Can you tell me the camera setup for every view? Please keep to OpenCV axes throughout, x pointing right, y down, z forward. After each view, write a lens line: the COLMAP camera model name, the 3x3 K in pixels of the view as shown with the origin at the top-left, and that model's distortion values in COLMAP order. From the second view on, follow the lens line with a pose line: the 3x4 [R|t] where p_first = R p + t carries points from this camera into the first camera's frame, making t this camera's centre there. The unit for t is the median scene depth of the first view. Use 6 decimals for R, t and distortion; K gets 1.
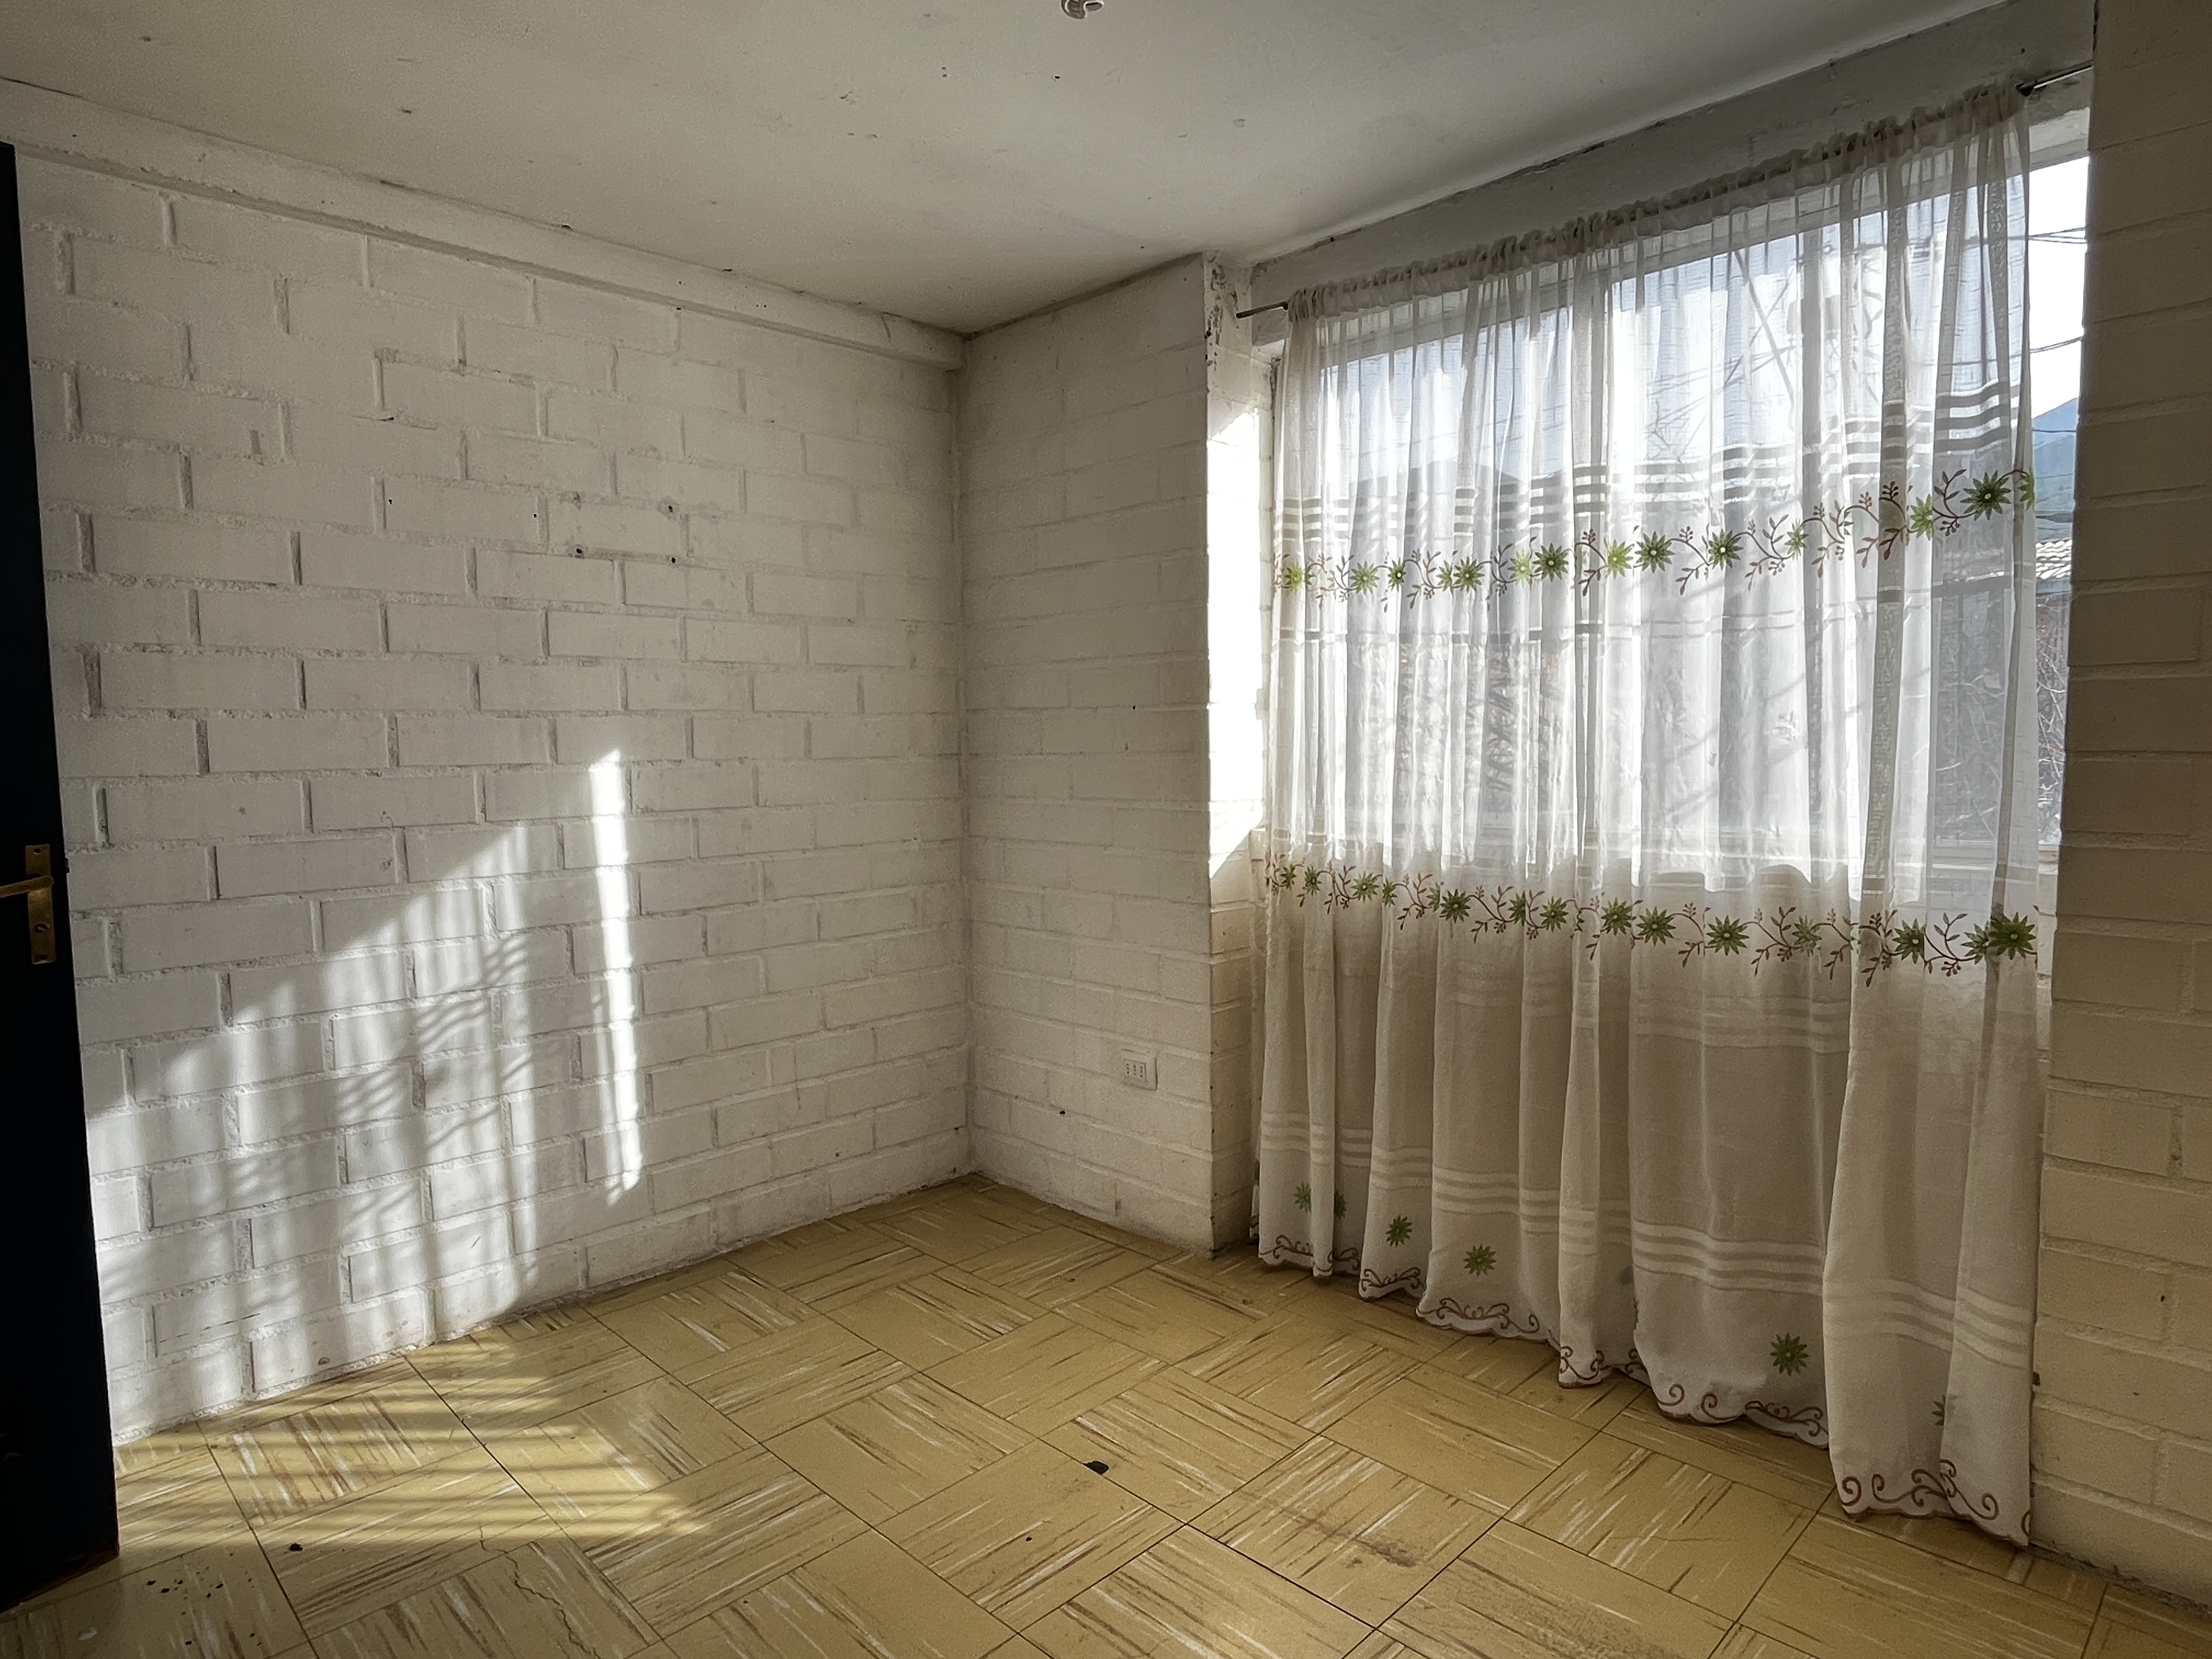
lens RADIAL K [[1287.5, 0, 1101.0], [0, 1287.5, 826.6], [0, 0, 1]] dist [-0.000044, 0.002176]
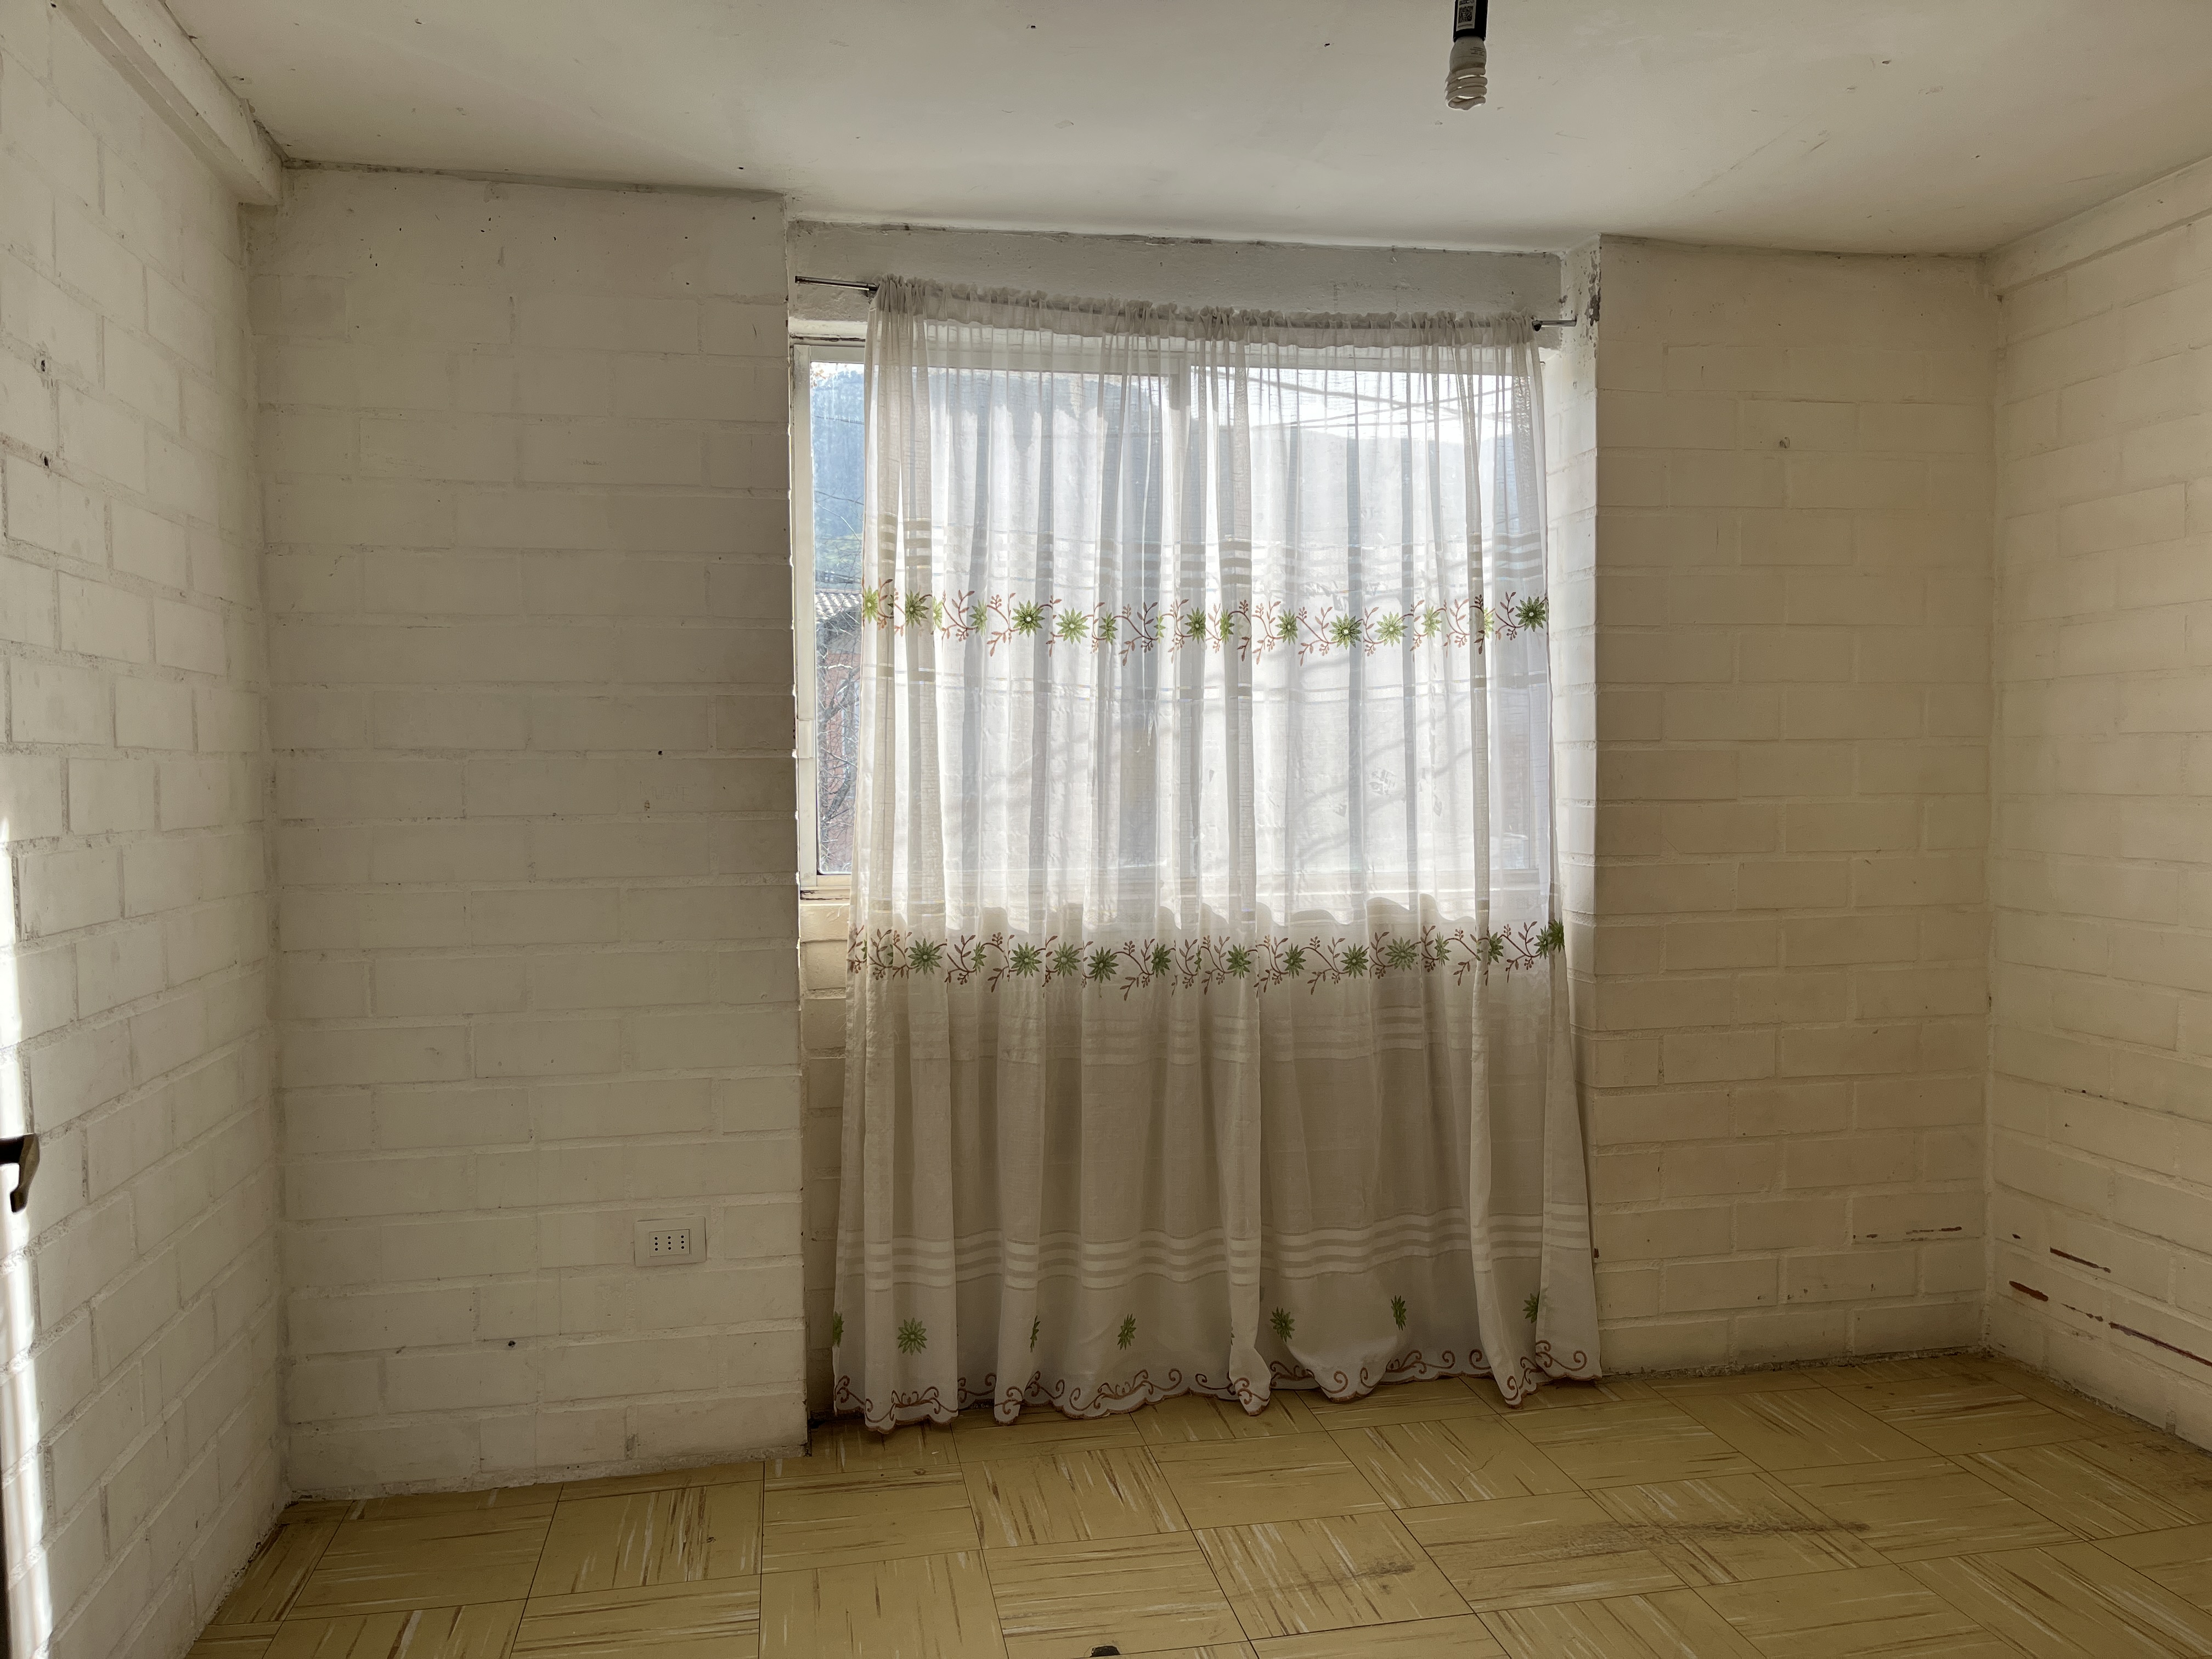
lens RADIAL K [[1677.5, 0, 1106.3], [0, 1677.5, 832.0], [0, 0, 1]] dist [0.081126, -0.107535]
pose [[0.552267, -0.018383, 0.833464, -0.804712], [0.061455, 0.997934, -0.018711, -0.015449], [-0.831399, 0.061554, 0.552256, 0.306184]]
